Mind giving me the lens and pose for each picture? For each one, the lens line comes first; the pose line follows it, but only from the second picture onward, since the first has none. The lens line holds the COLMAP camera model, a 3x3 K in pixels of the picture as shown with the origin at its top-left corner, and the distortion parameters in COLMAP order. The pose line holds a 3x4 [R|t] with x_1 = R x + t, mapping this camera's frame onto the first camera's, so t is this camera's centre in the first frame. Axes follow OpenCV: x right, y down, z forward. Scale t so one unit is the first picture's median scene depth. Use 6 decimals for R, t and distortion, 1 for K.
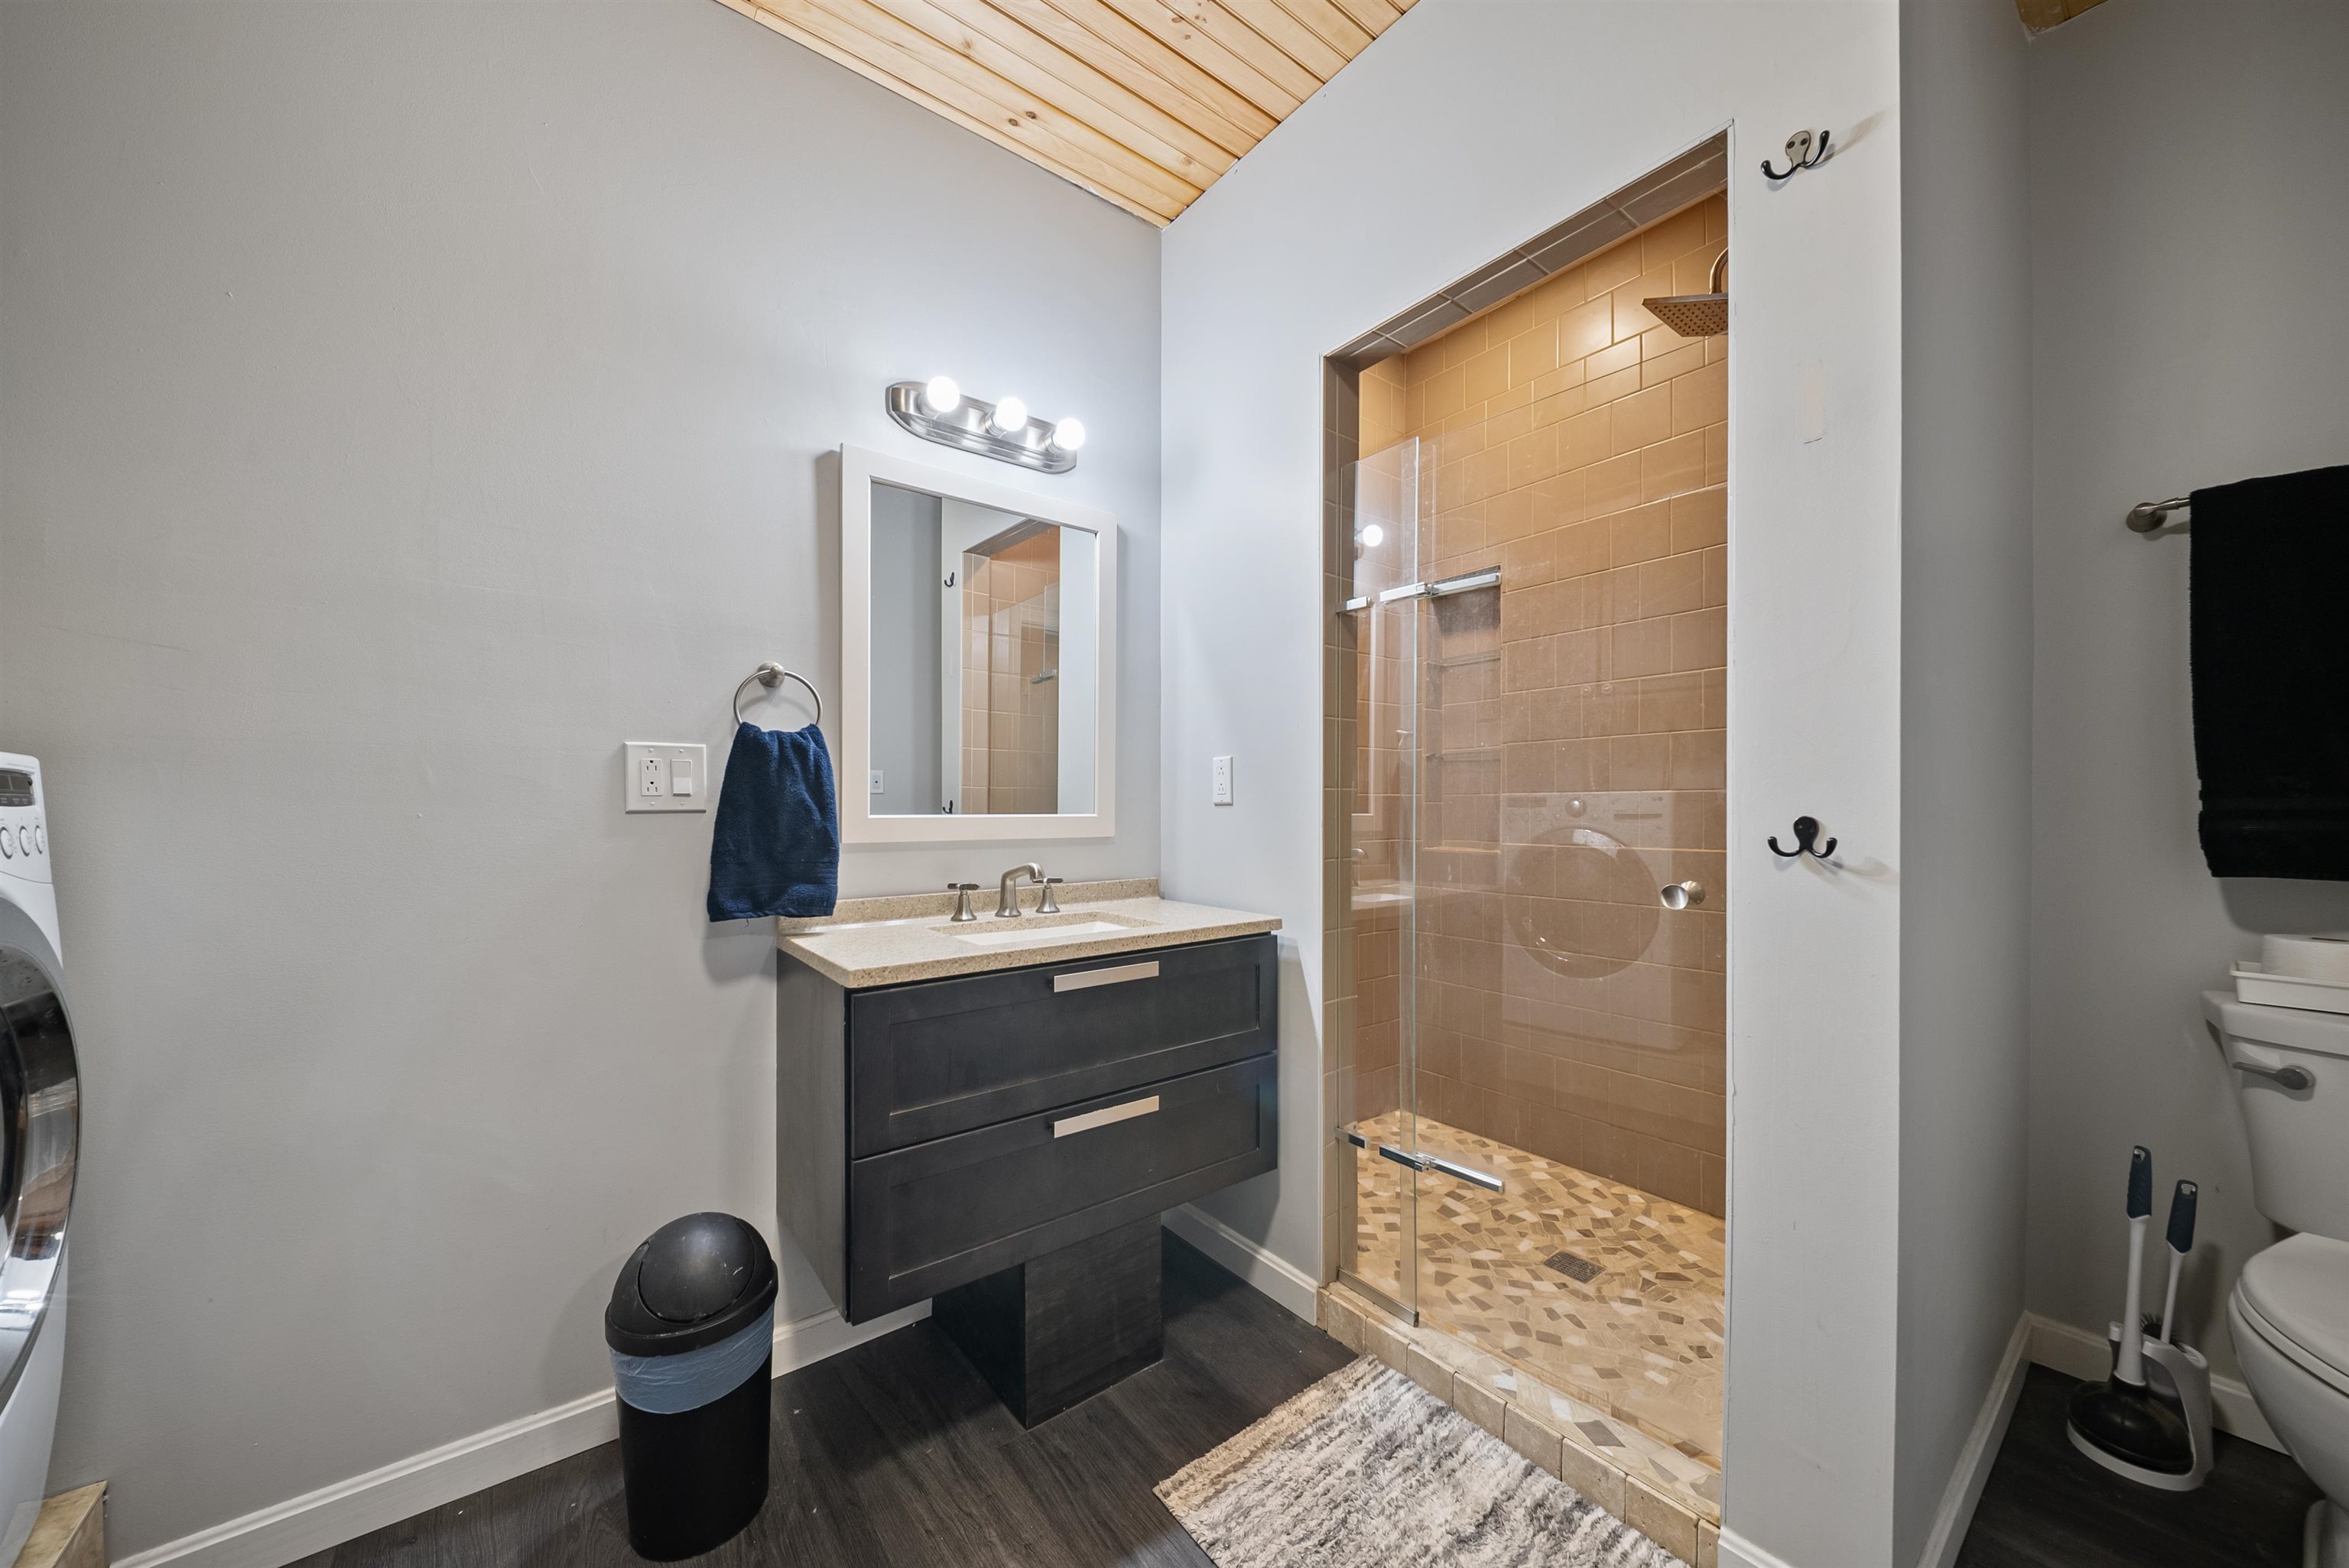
lens RADIAL K [[827.7, 0, 1181.8], [0, 827.7, 806.7], [0, 0, 1]] dist [0.007748, -0.010067]
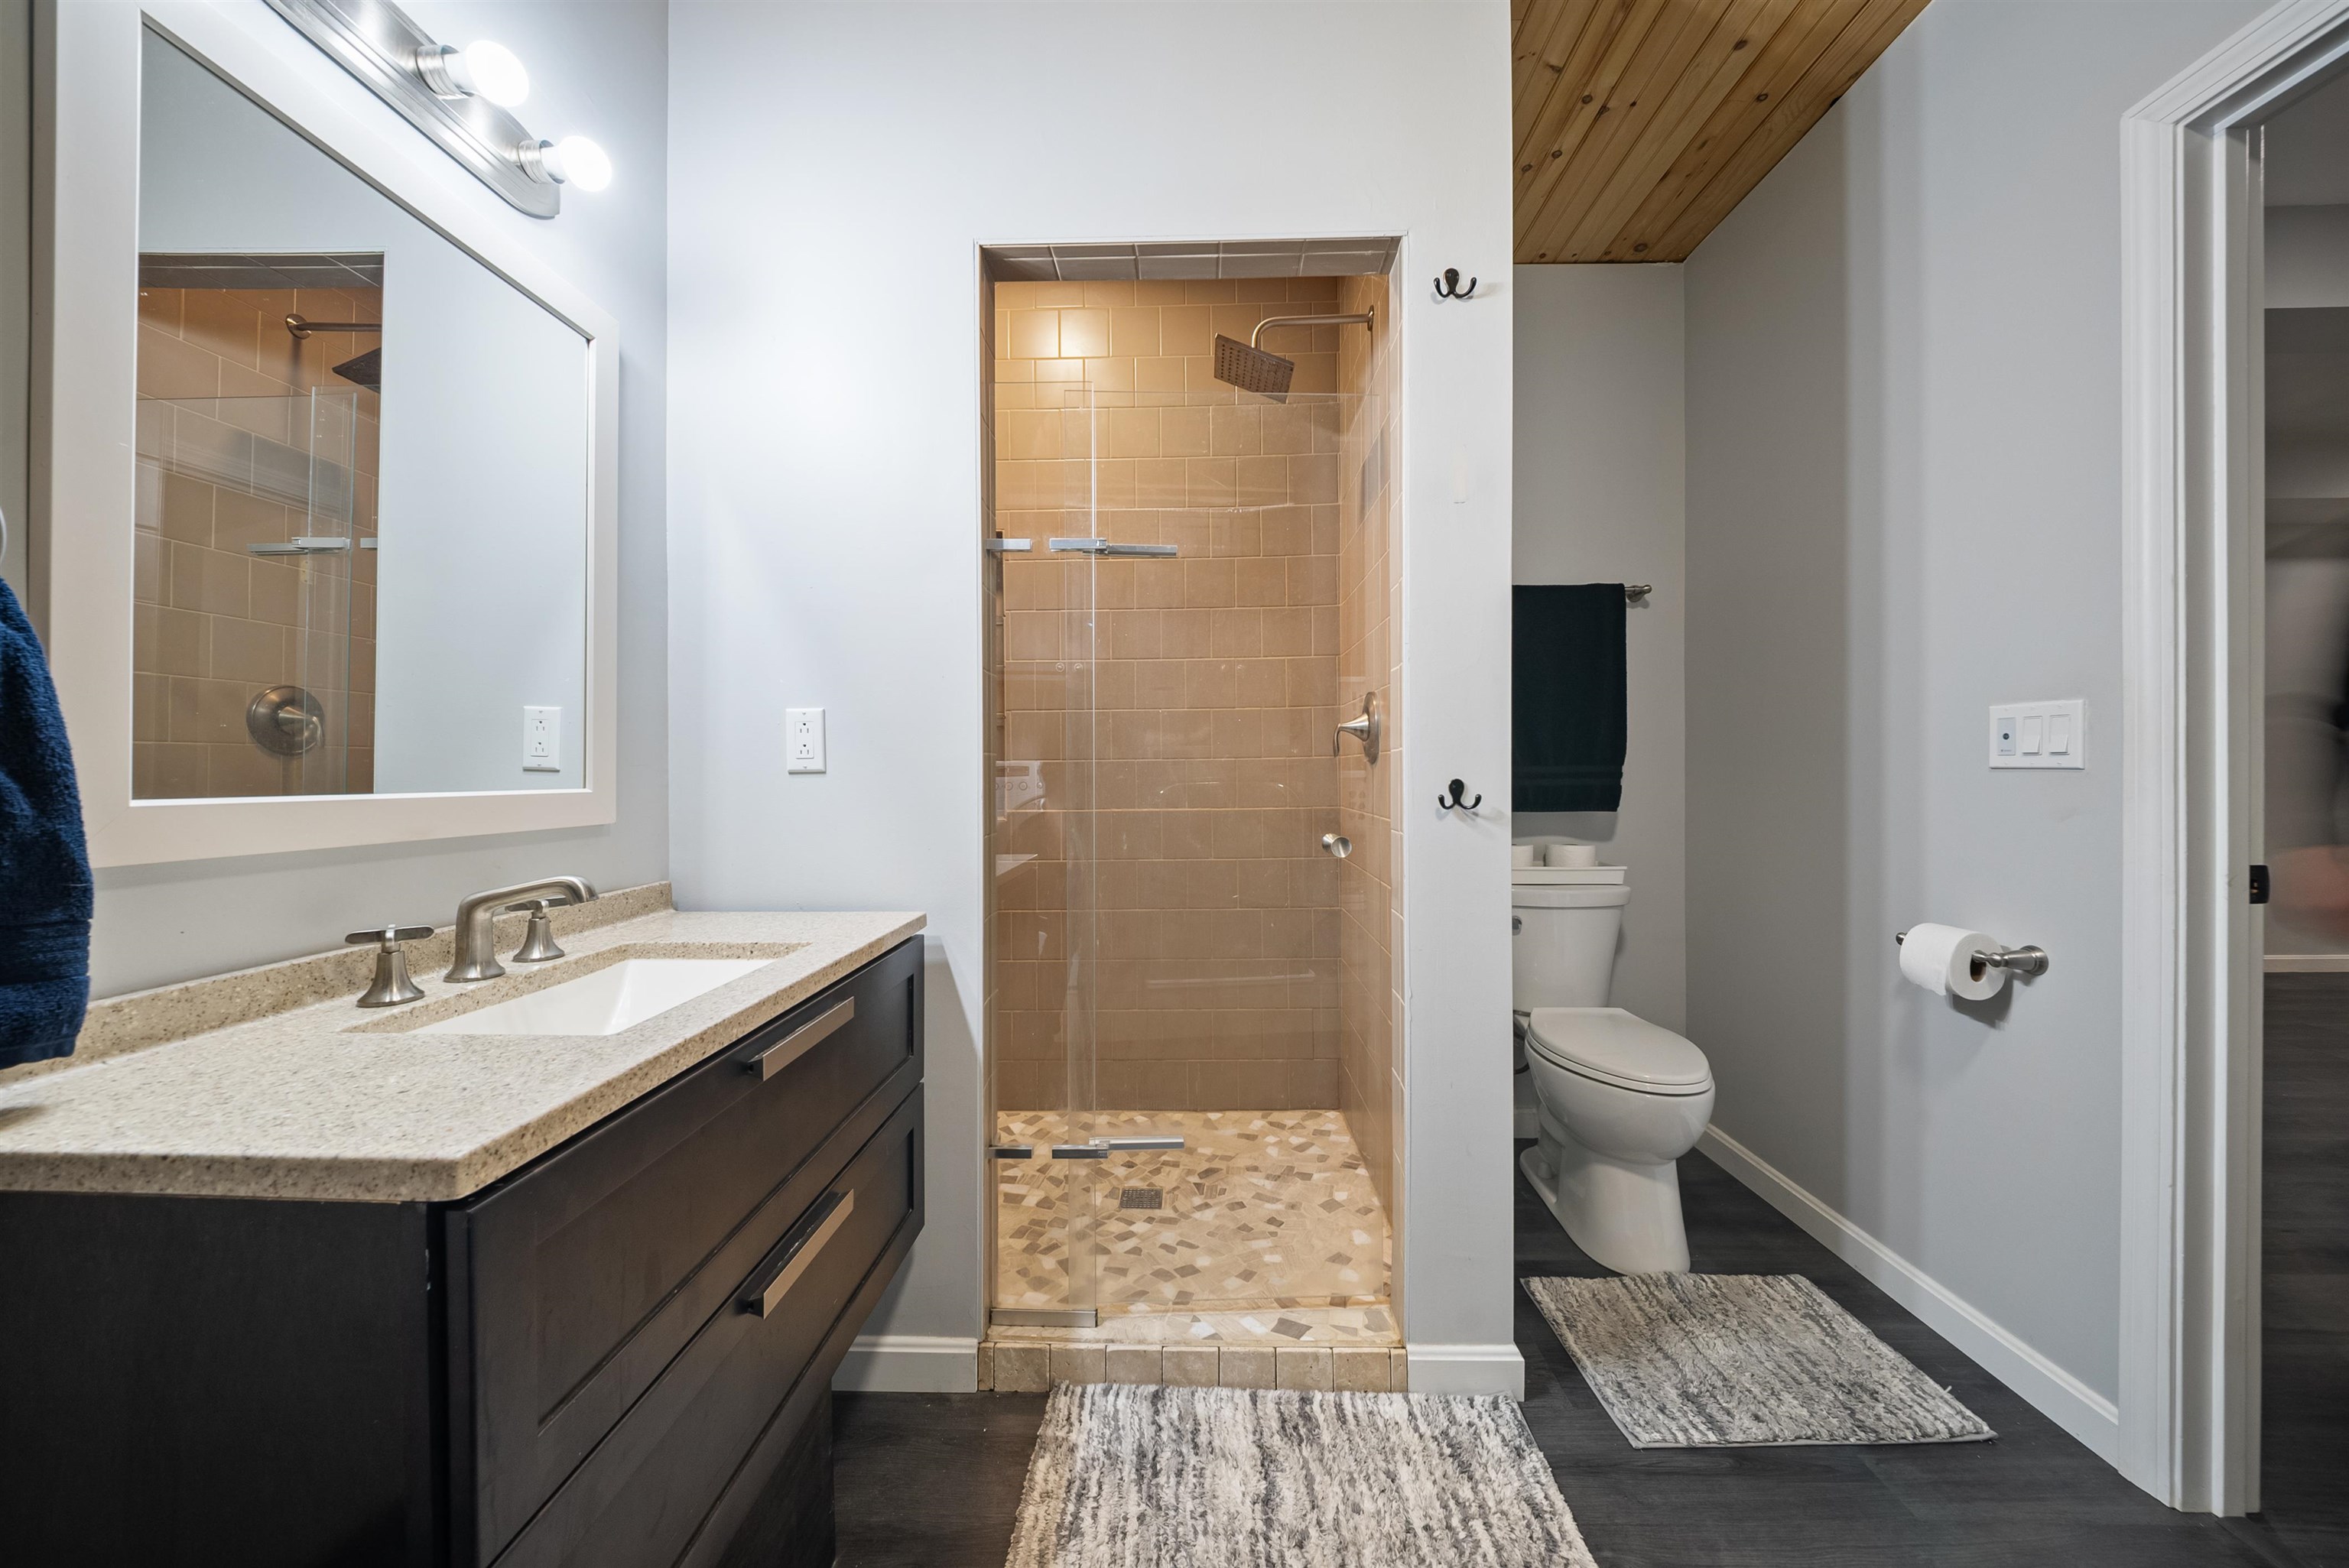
lens RADIAL K [[815.1, 0, 1177.9], [0, 815.1, 770.3], [0, 0, 1]] dist [0.011560, -0.009779]
pose [[0.637719, -0.002726, 0.770265, -0.389929], [0.005449, 0.999985, -0.000973, -0.002730], [-0.770250, 0.004818, 0.637724, 0.348104]]
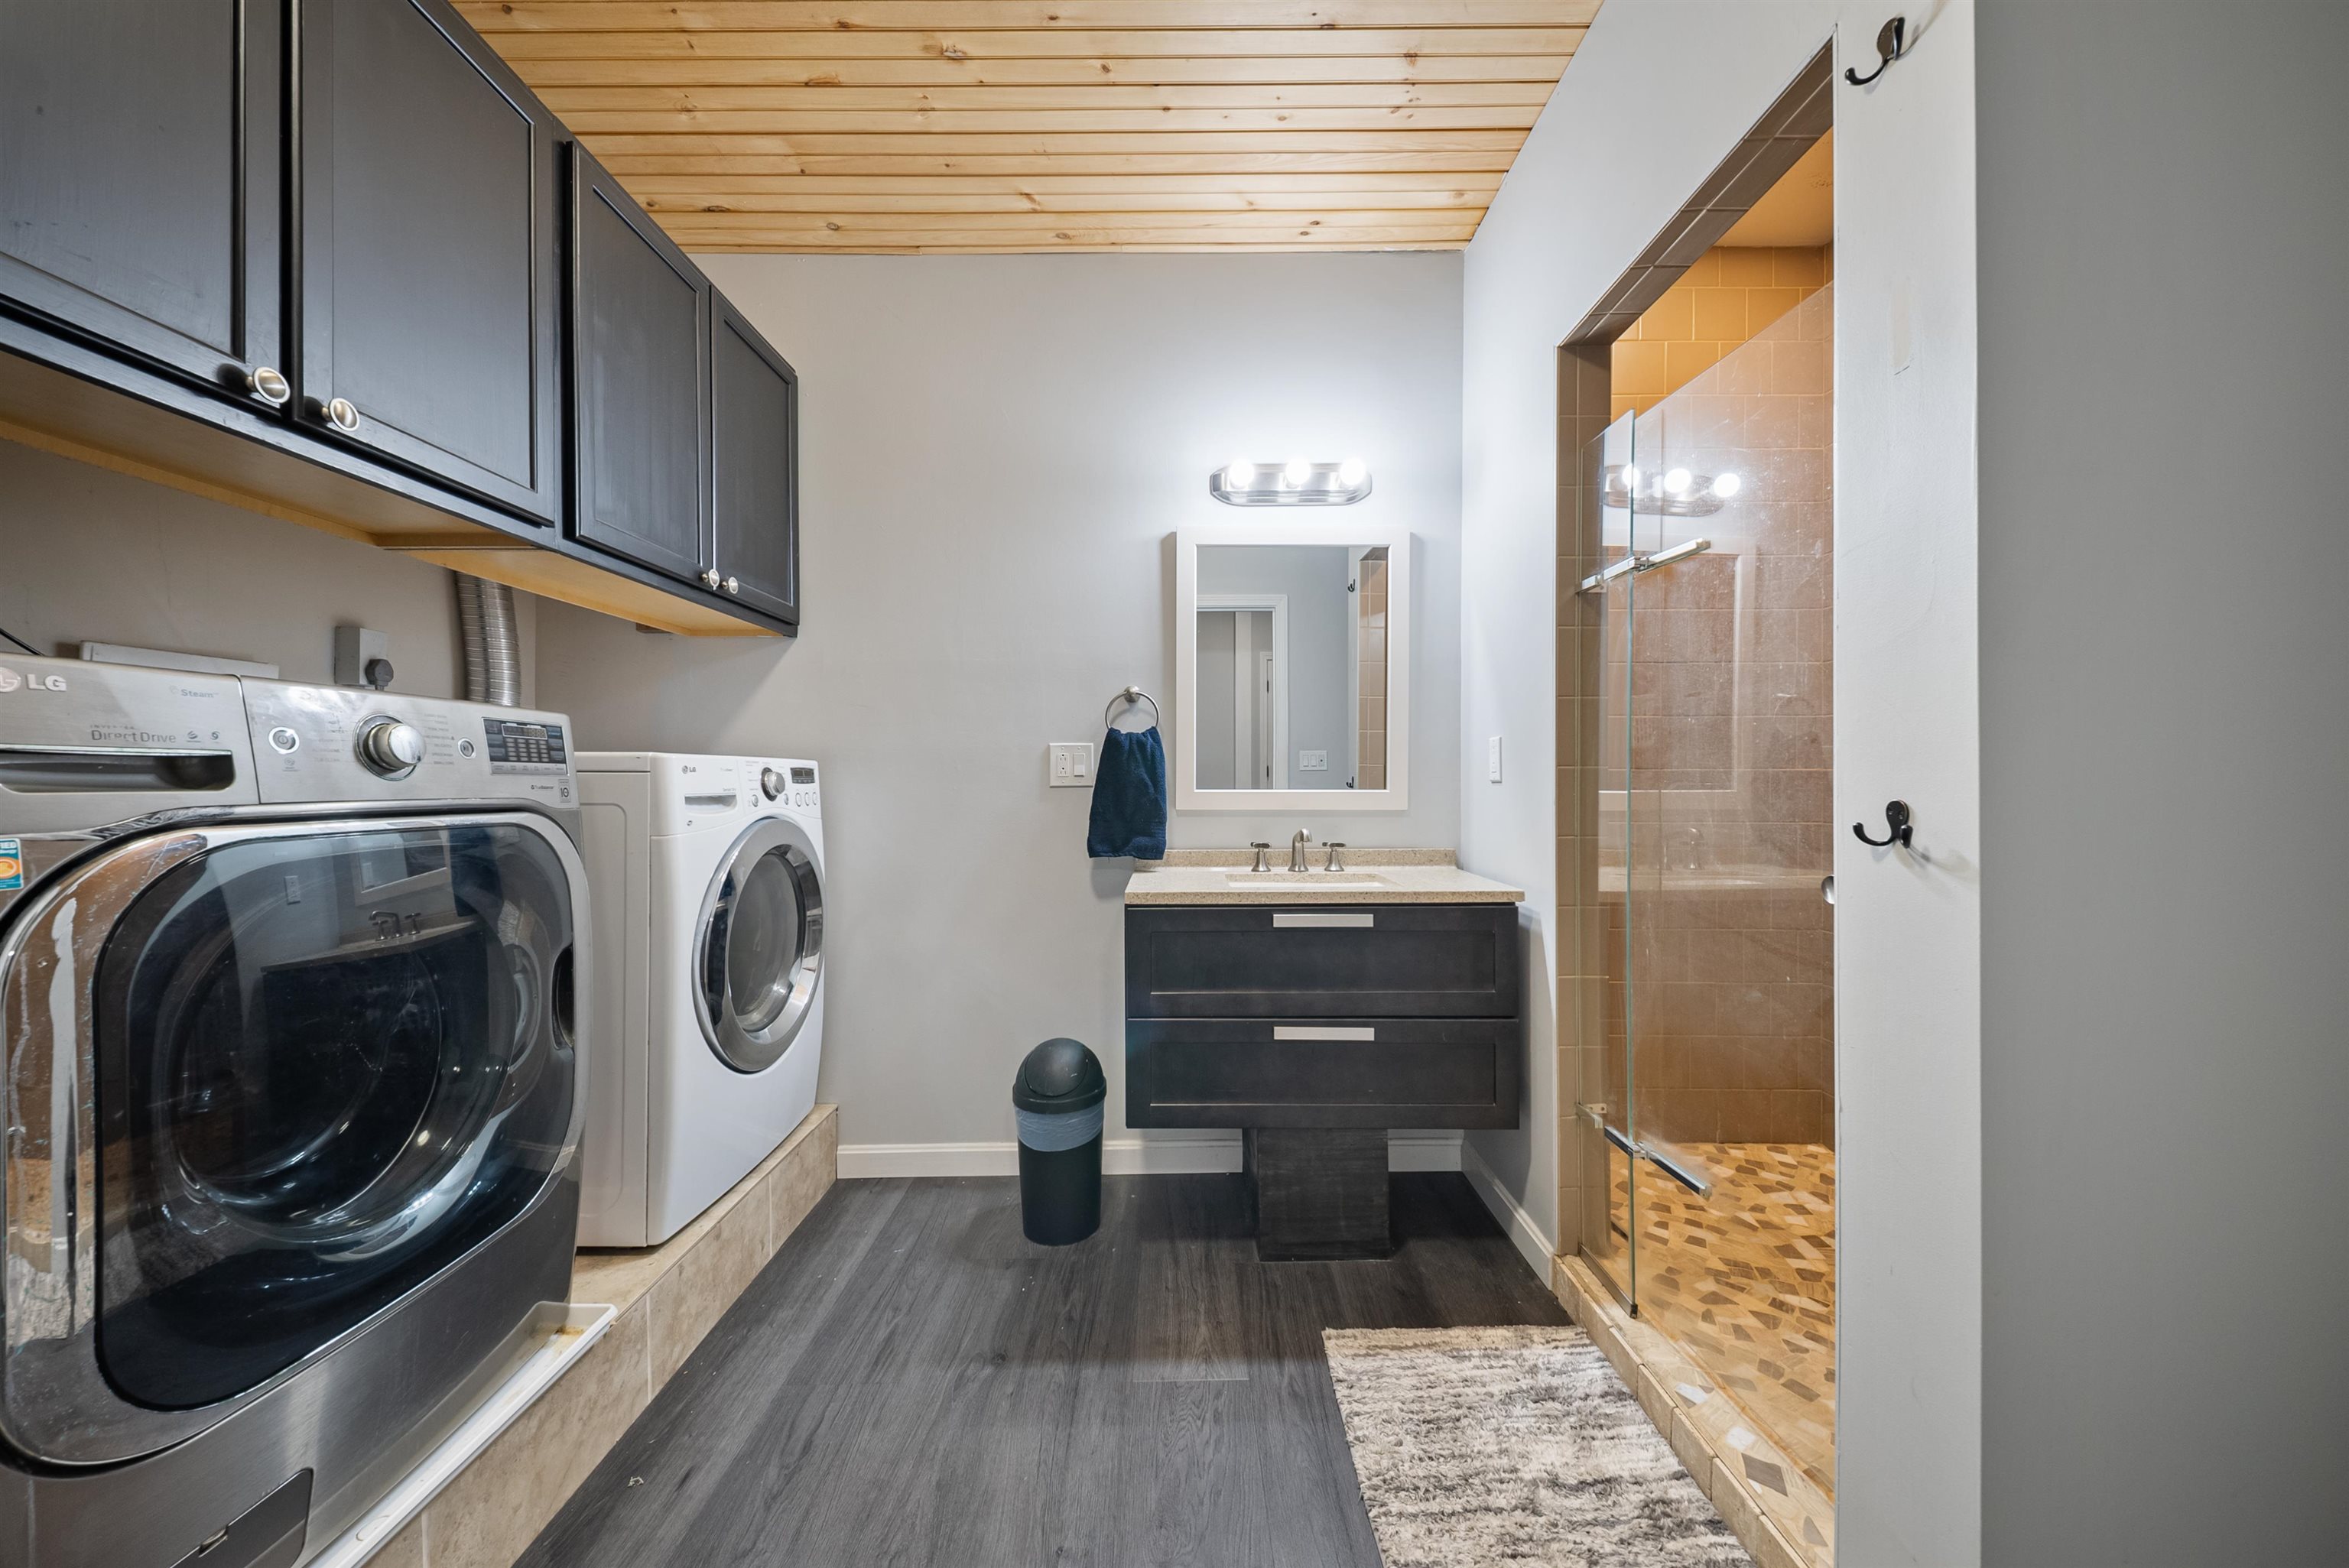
lens RADIAL K [[815.1, 0, 1177.9], [0, 815.1, 770.3], [0, 0, 1]] dist [0.011560, -0.009779]
pose [[0.790751, -0.007263, -0.612095, 0.473671], [0.000550, 0.999938, -0.011155, -0.007393], [0.612138, 0.008485, 0.790706, -0.098821]]
